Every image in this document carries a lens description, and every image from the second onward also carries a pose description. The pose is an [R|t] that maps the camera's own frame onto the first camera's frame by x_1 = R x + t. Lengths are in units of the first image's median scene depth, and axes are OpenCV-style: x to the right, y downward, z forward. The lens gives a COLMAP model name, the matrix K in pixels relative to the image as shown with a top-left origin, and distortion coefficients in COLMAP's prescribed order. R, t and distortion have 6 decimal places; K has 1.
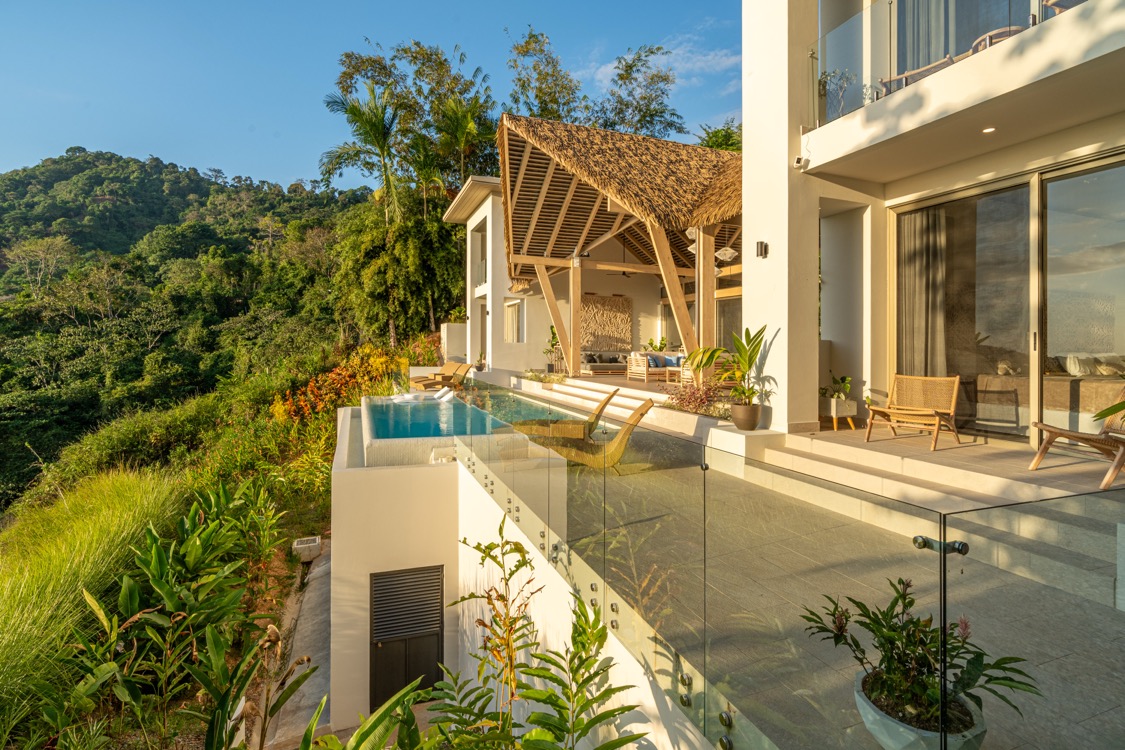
lens RADIAL K [[534.8, 0, 577.6], [0, 534.8, 346.8], [0, 0, 1]] dist [0.007642, 0.002094]
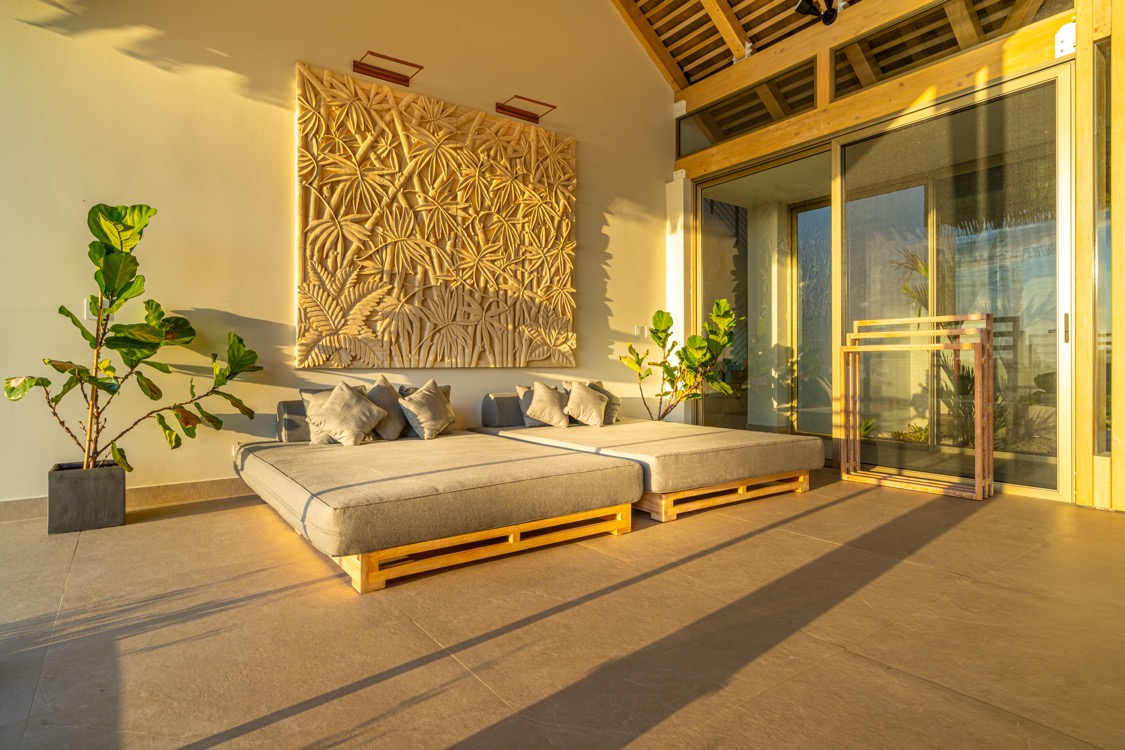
lens RADIAL K [[586.5, 0, 561.4], [0, 586.5, 363.3], [0, 0, 1]] dist [0.004548, 0.000164]
pose [[0.968008, -0.015095, 0.250465, 0.027147], [0.013453, 0.999875, 0.008264, 0.004143], [-0.250558, -0.004630, 0.968090, 0.659207]]
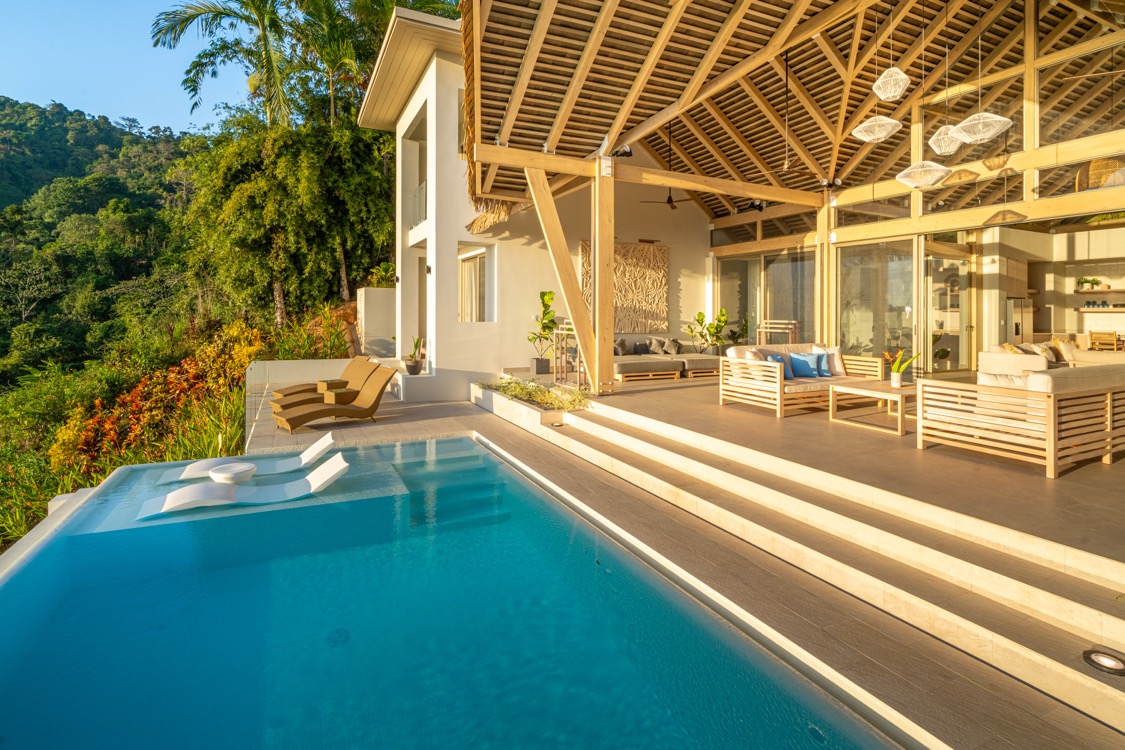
lens RADIAL K [[534.8, 0, 560.6], [0, 534.8, 298.2], [0, 0, 1]] dist [0.007642, 0.002094]
pose [[0.997795, -0.004909, 0.066197, -0.053956], [0.006297, 0.999764, -0.020780, -0.016750], [-0.066079, 0.021151, 0.997590, 0.345608]]
